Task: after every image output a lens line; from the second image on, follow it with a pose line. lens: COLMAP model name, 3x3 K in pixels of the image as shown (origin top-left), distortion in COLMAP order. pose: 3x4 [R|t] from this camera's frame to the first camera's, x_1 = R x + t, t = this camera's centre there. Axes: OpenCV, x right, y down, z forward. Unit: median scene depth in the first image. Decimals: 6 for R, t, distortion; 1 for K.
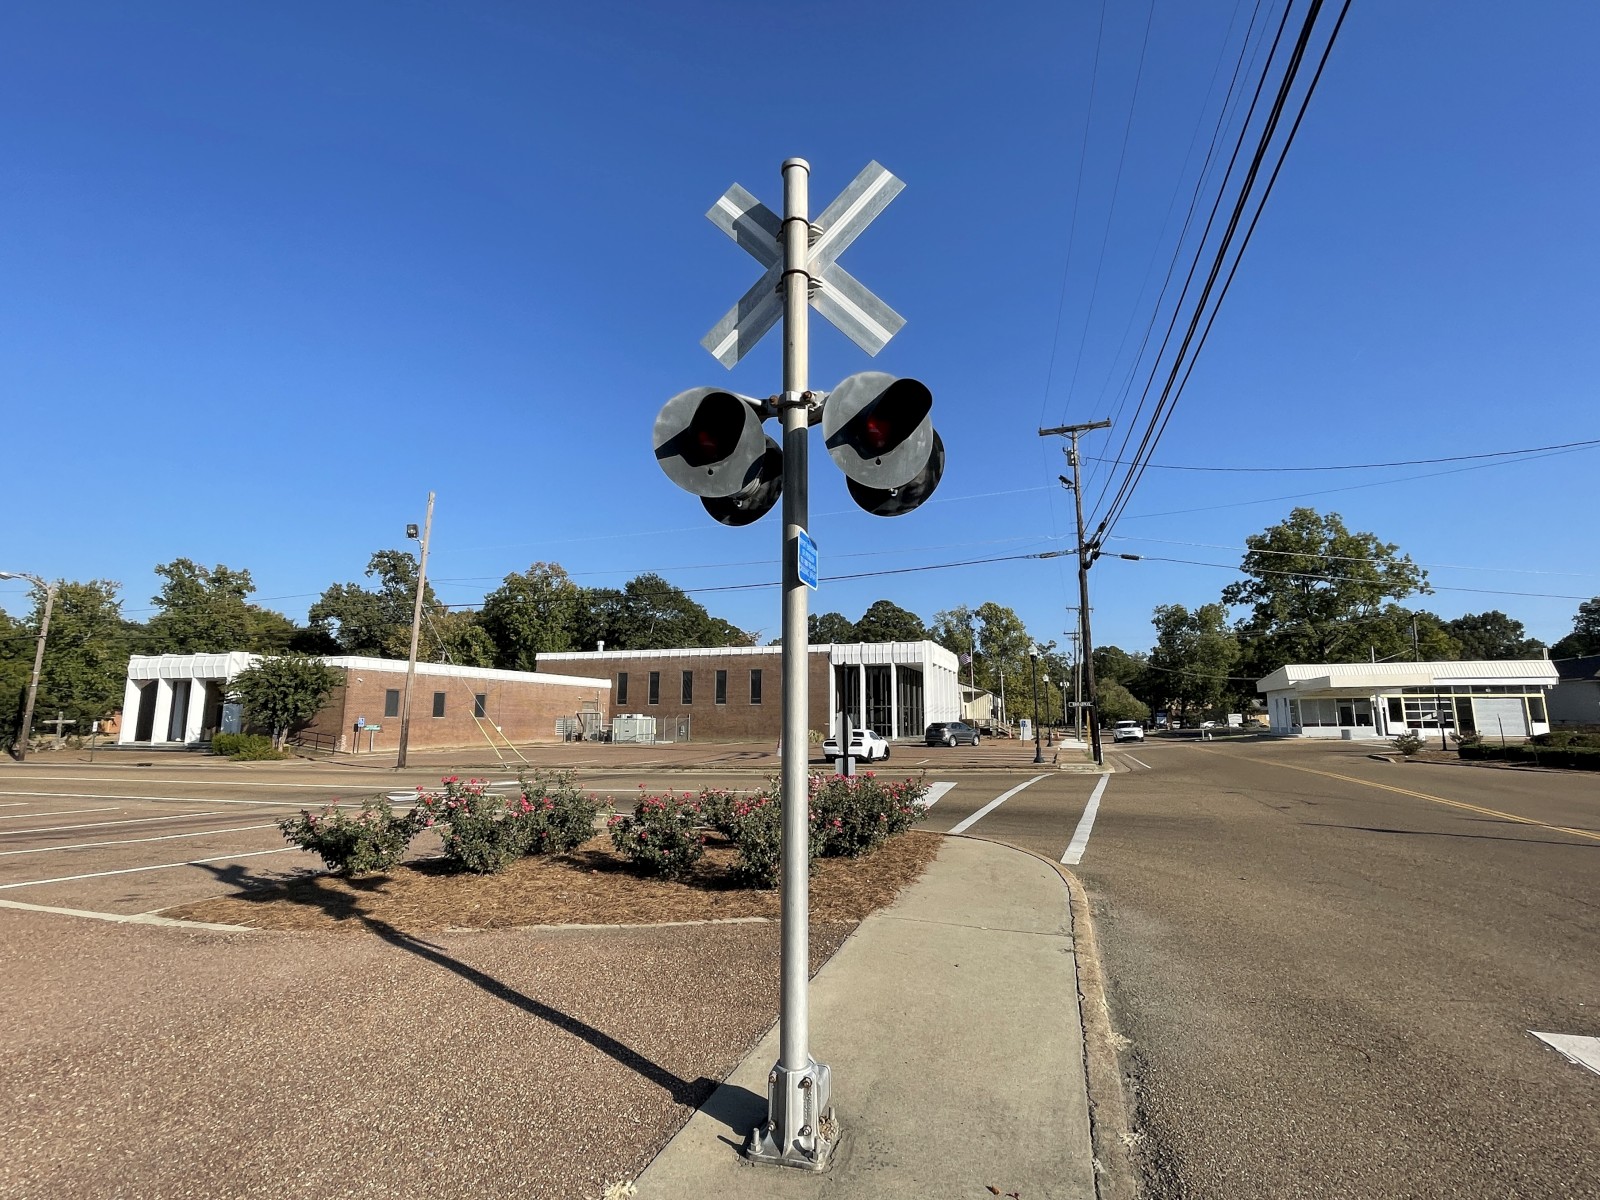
lens RADIAL K [[775.5, 0, 812.5], [0, 775.5, 604.0], [0, 0, 1]] dist [-0.005764, -0.000210]
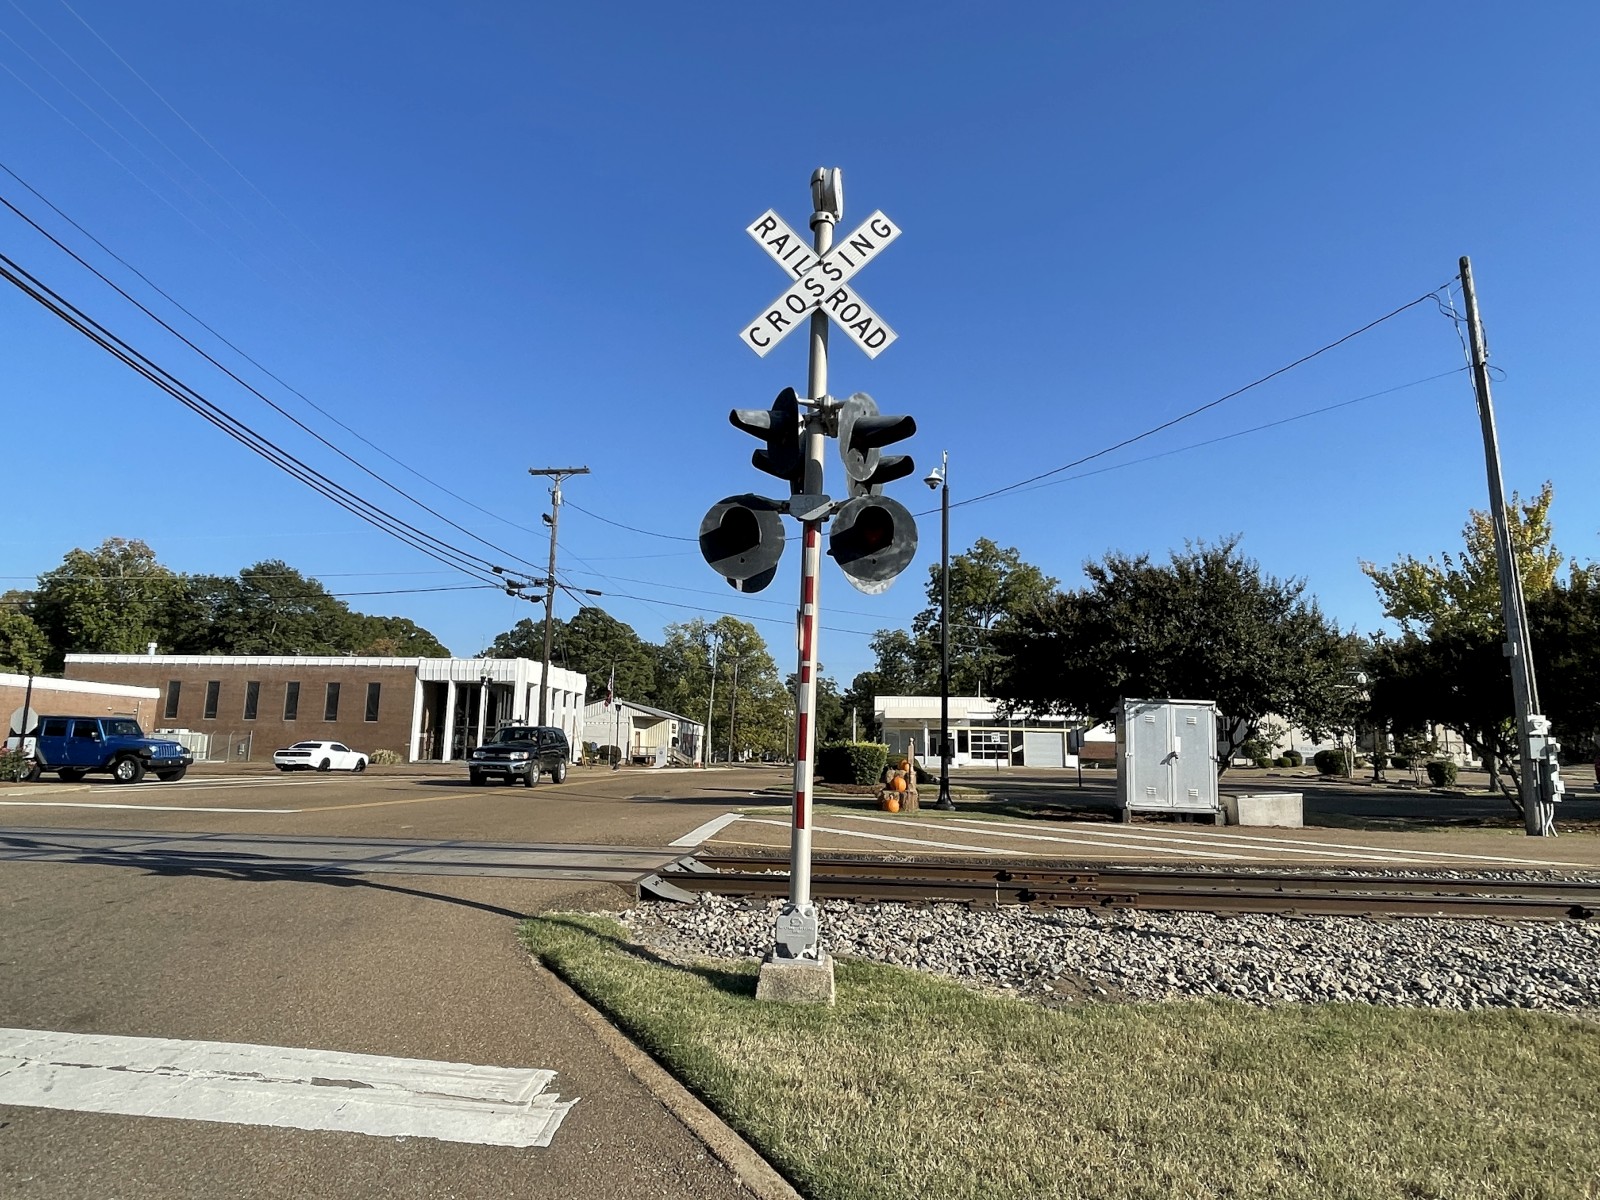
lens RADIAL K [[965.4, 0, 806.6], [0, 965.4, 601.7], [0, 0, 1]] dist [-0.007089, -0.001048]
pose [[0.970897, 0.054323, 0.233255, 0.198799], [-0.052370, 0.998522, -0.014559, -0.022016], [-0.233701, 0.001920, 0.972307, -0.217976]]
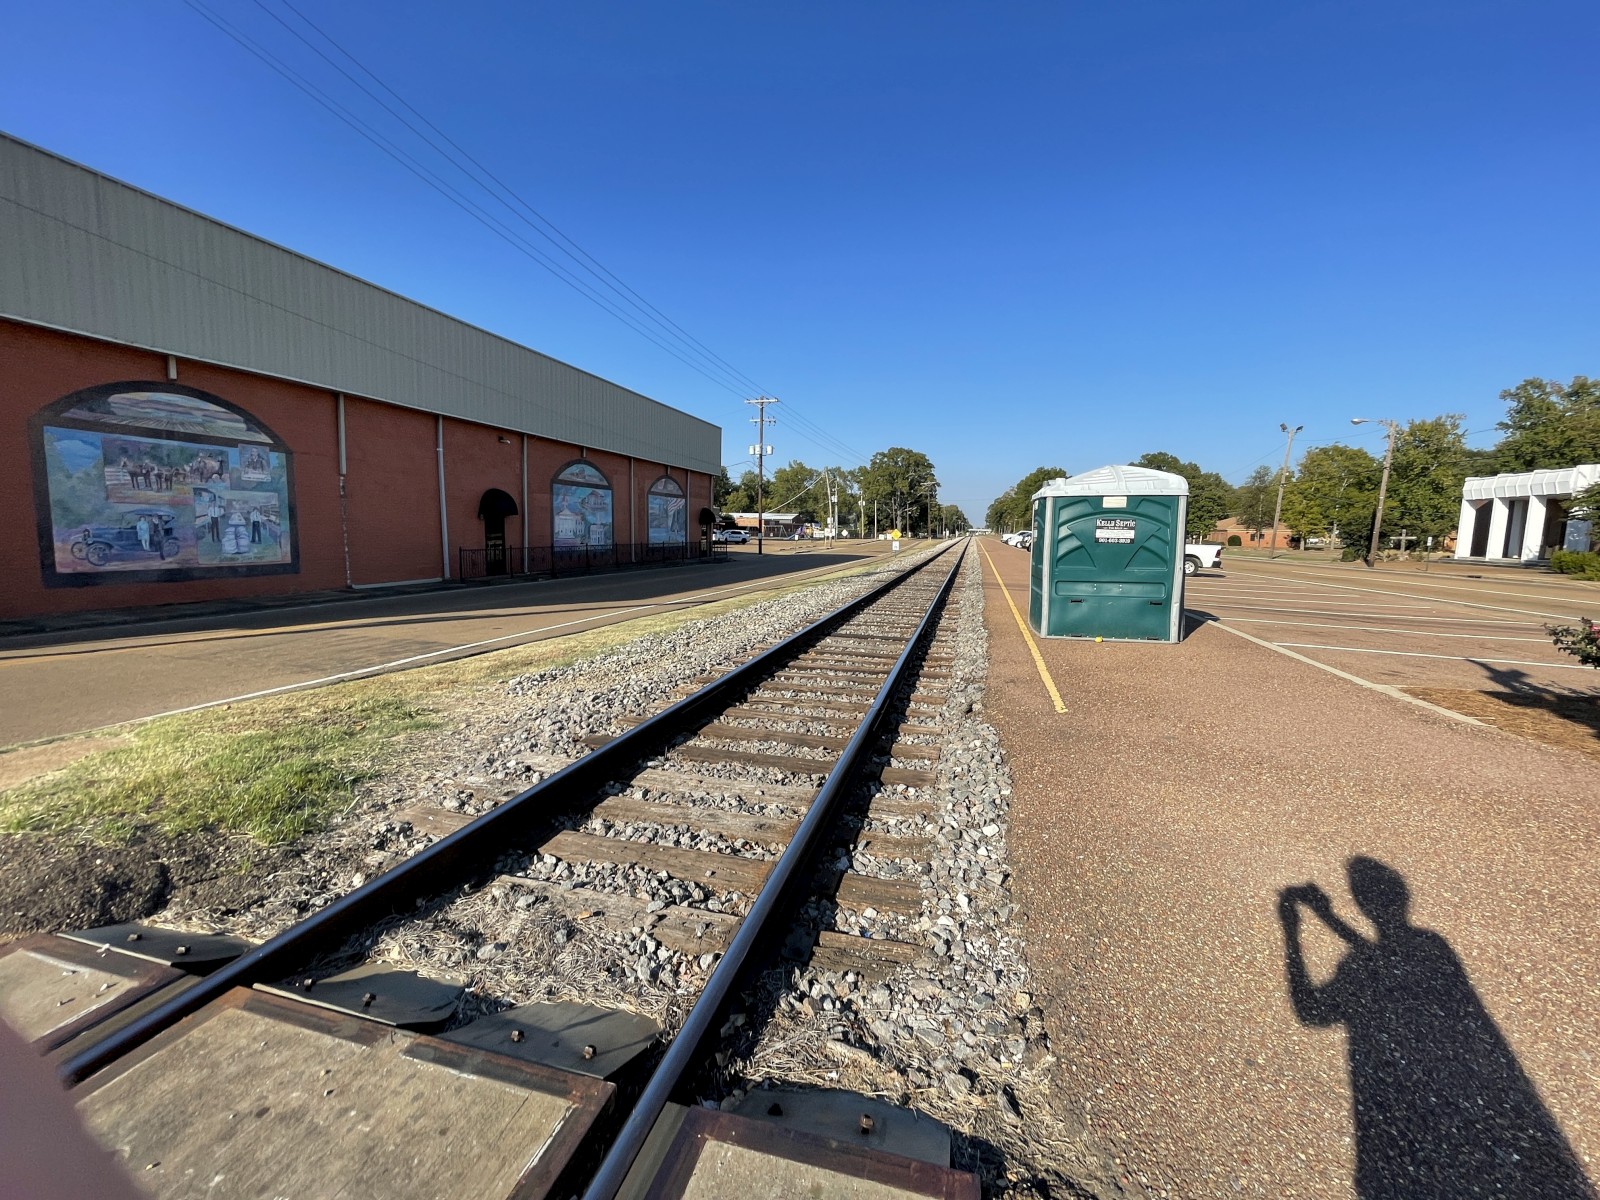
lens RADIAL K [[649.8, 0, 802.8], [0, 649.8, 605.6], [0, 0, 1]] dist [-0.001489, -0.000533]
pose [[0.047150, 0.116783, -0.992038, 0.000970], [0.131797, 0.983732, 0.122069, 0.006248], [0.990155, -0.136503, 0.030991, 0.015015]]
